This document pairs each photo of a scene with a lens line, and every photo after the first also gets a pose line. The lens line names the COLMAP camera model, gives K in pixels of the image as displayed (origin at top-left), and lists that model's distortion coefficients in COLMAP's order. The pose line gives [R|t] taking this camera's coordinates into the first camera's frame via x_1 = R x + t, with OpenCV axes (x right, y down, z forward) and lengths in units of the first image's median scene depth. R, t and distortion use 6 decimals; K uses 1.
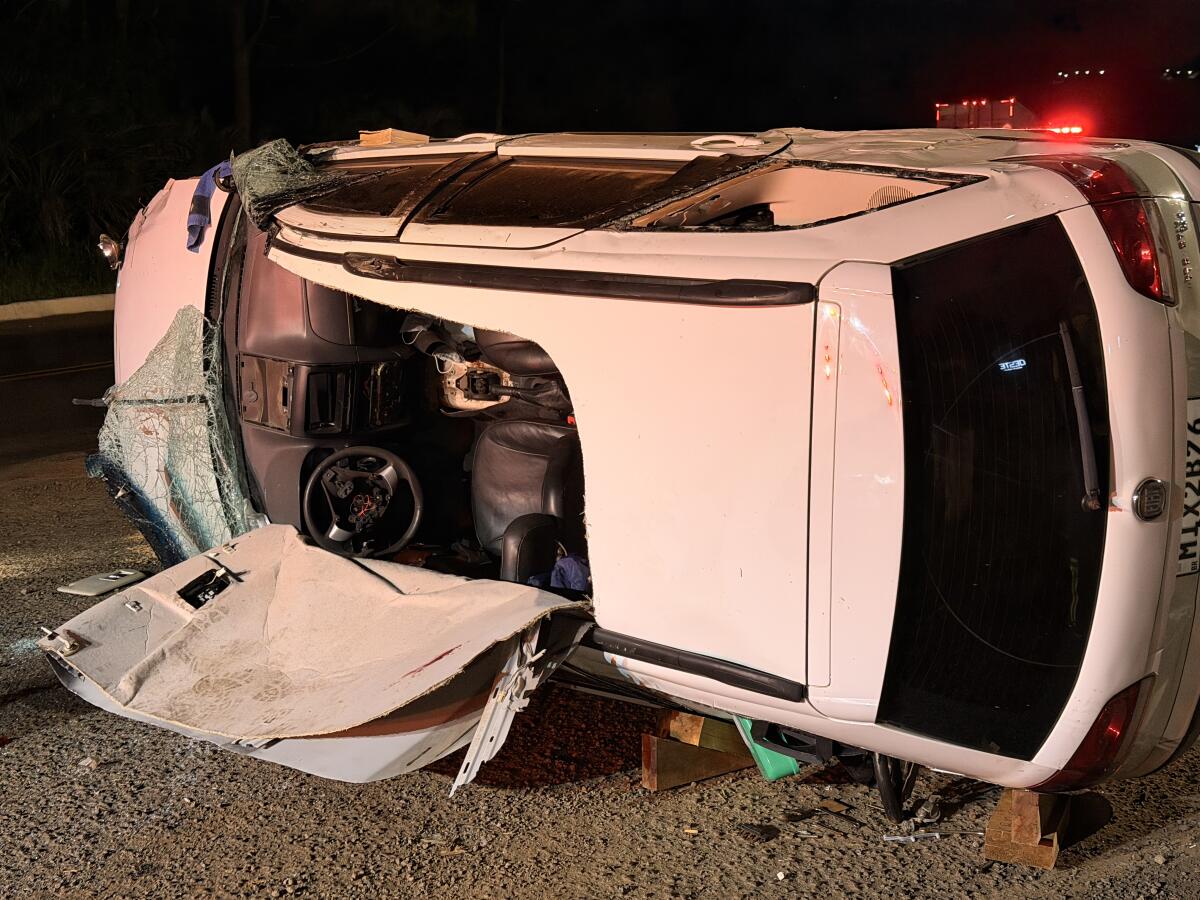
lens RADIAL K [[1658.8, 0, 593.7], [0, 1658.8, 458.8], [0, 0, 1]] dist [0.114237, 0.000000]
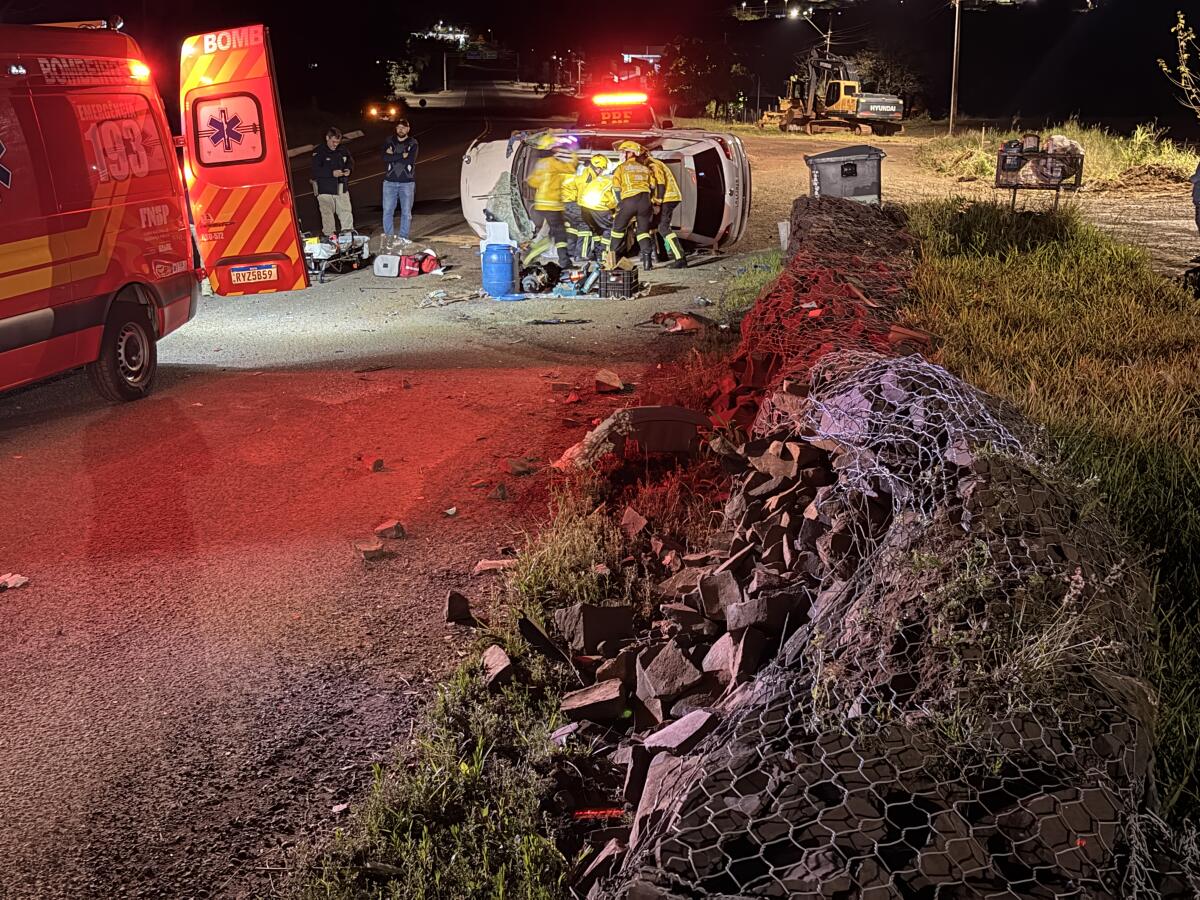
lens RADIAL K [[1658.8, 0, 601.6], [0, 1658.8, 457.2], [0, 0, 1]] dist [0.114237, 0.000000]
pose [[0.958986, -0.064382, 0.276046, -1.029803], [0.053484, 0.997470, 0.046838, 0.372636], [-0.278363, -0.030153, 0.960003, -2.617368]]
